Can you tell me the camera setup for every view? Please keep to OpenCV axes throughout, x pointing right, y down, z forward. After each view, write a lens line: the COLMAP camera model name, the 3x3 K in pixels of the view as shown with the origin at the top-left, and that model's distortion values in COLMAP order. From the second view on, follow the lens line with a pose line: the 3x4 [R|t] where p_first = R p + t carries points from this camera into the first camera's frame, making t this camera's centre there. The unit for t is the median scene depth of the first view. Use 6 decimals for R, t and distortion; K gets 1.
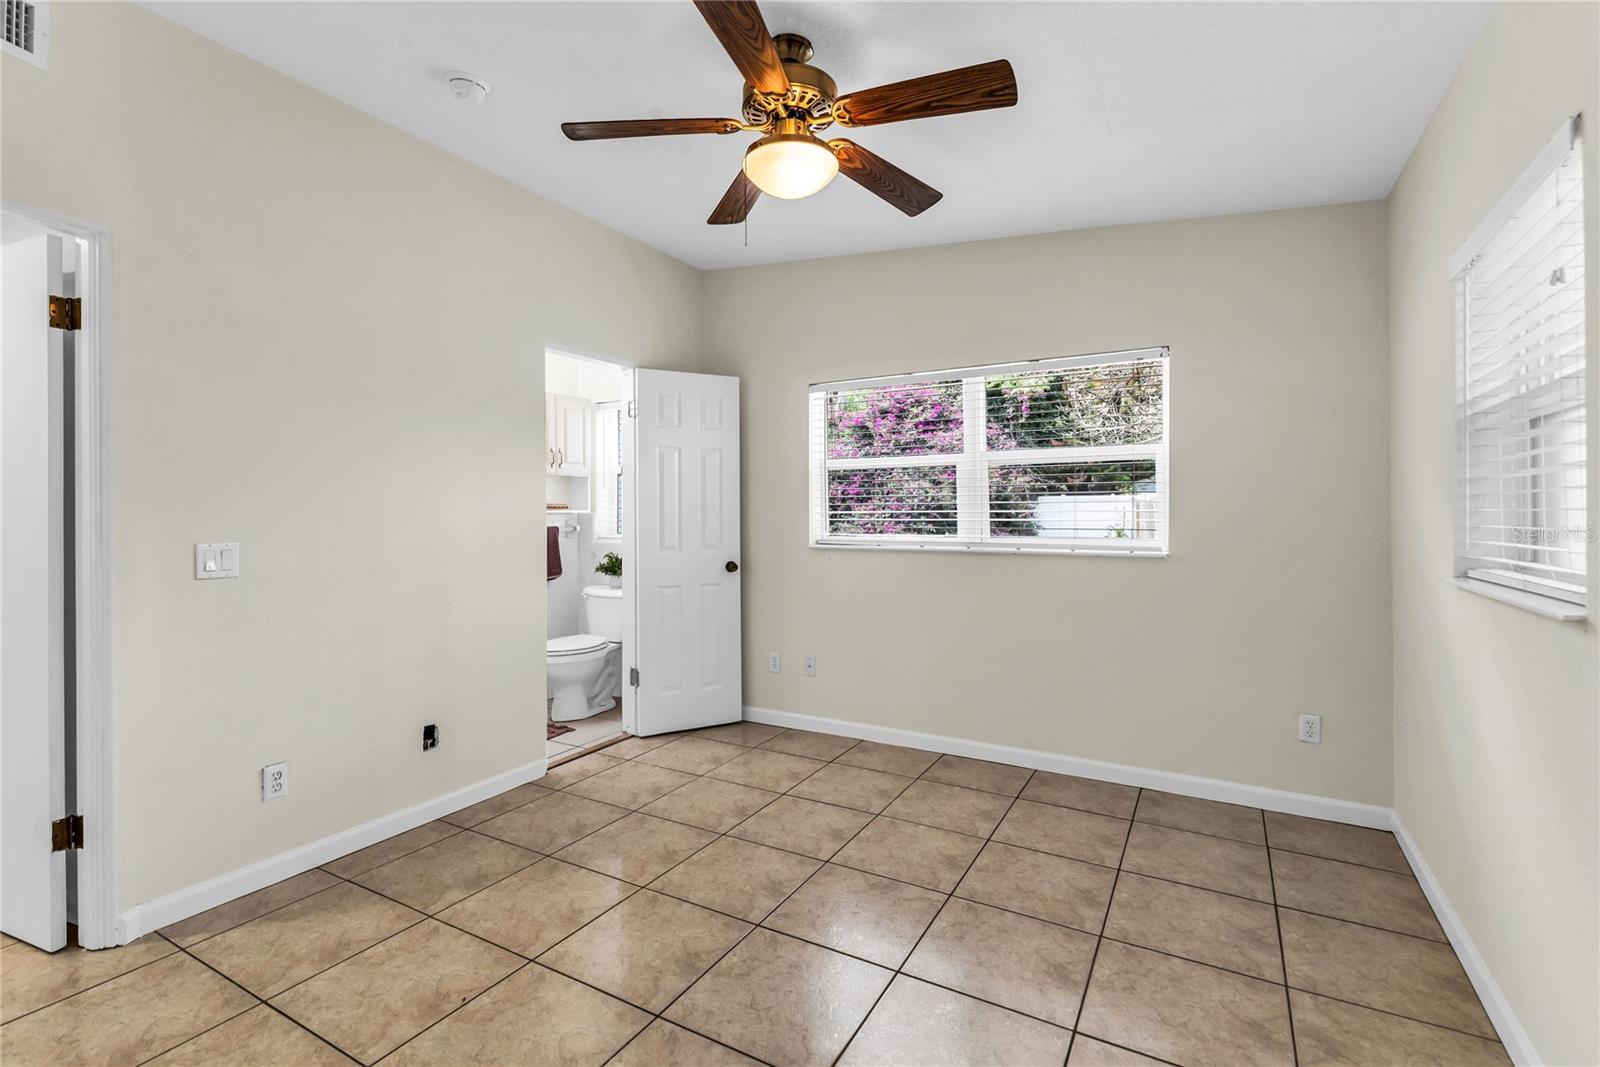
lens RADIAL K [[729.8, 0, 801.8], [0, 729.8, 511.4], [0, 0, 1]] dist [0.031252, -0.012731]
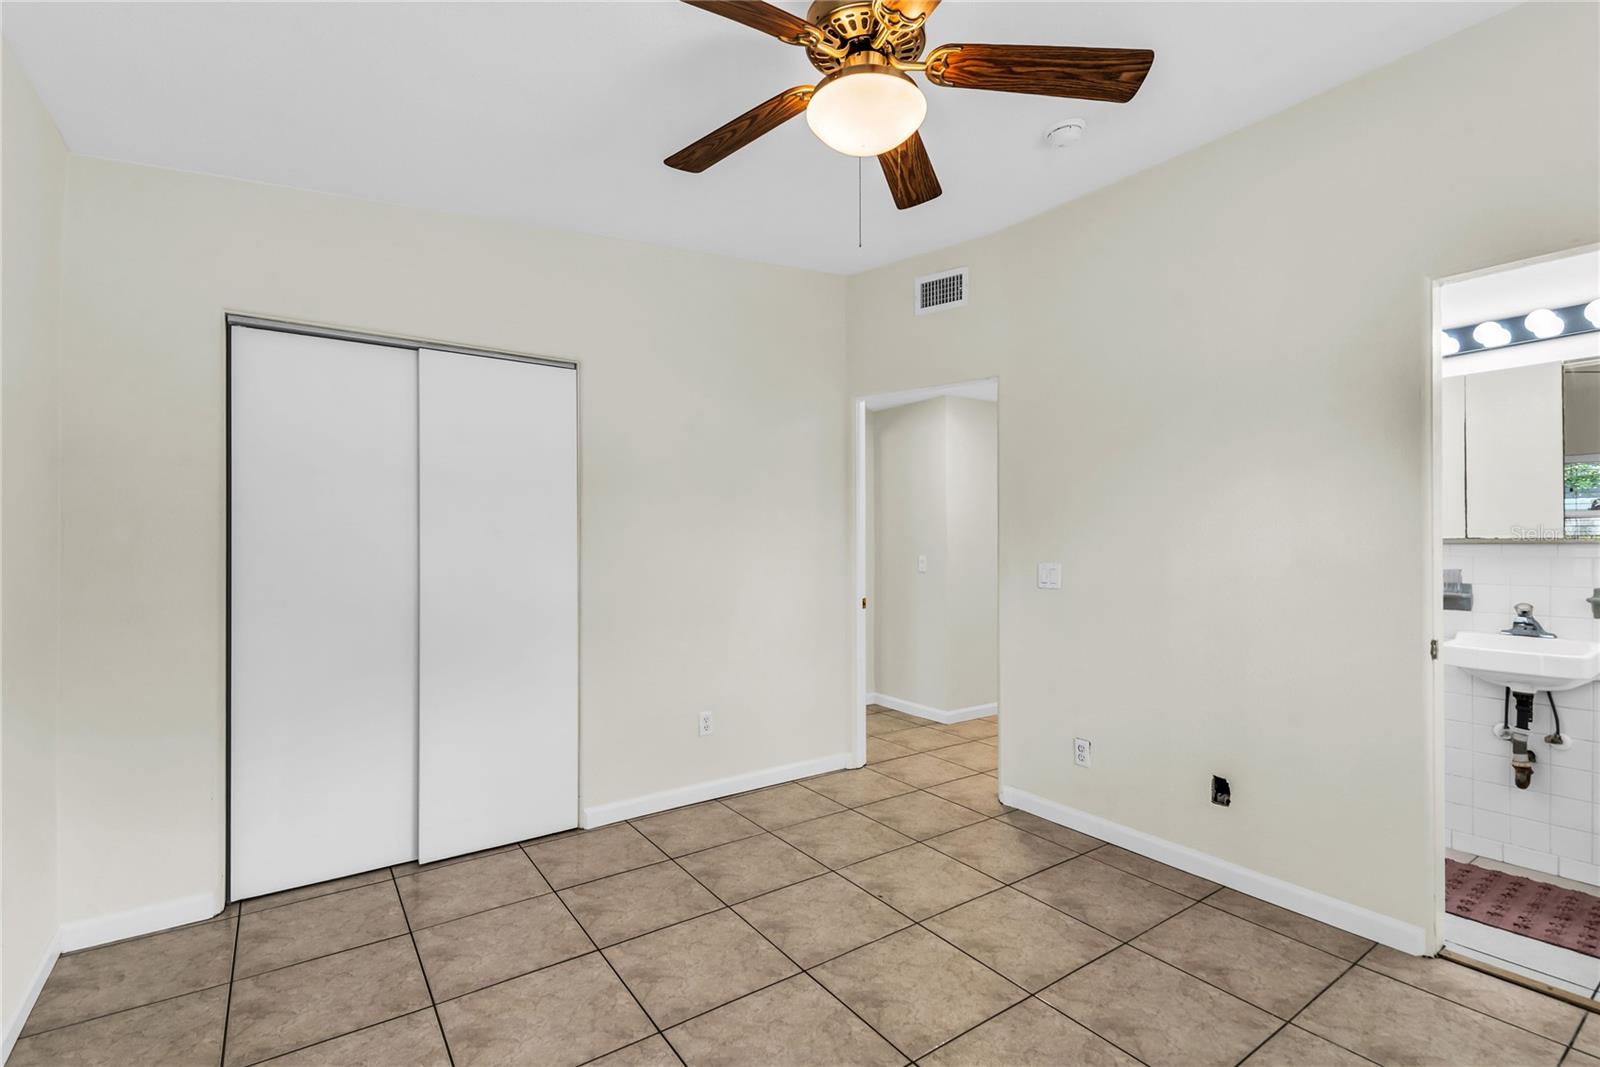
lens RADIAL K [[729.8, 0, 804.4], [0, 729.8, 547.2], [0, 0, 1]] dist [0.031252, -0.012731]
pose [[-0.423266, 0.008807, -0.905962, 0.719682], [0.001129, 0.999957, 0.009193, -0.001963], [0.906005, 0.002868, -0.423258, 1.250658]]
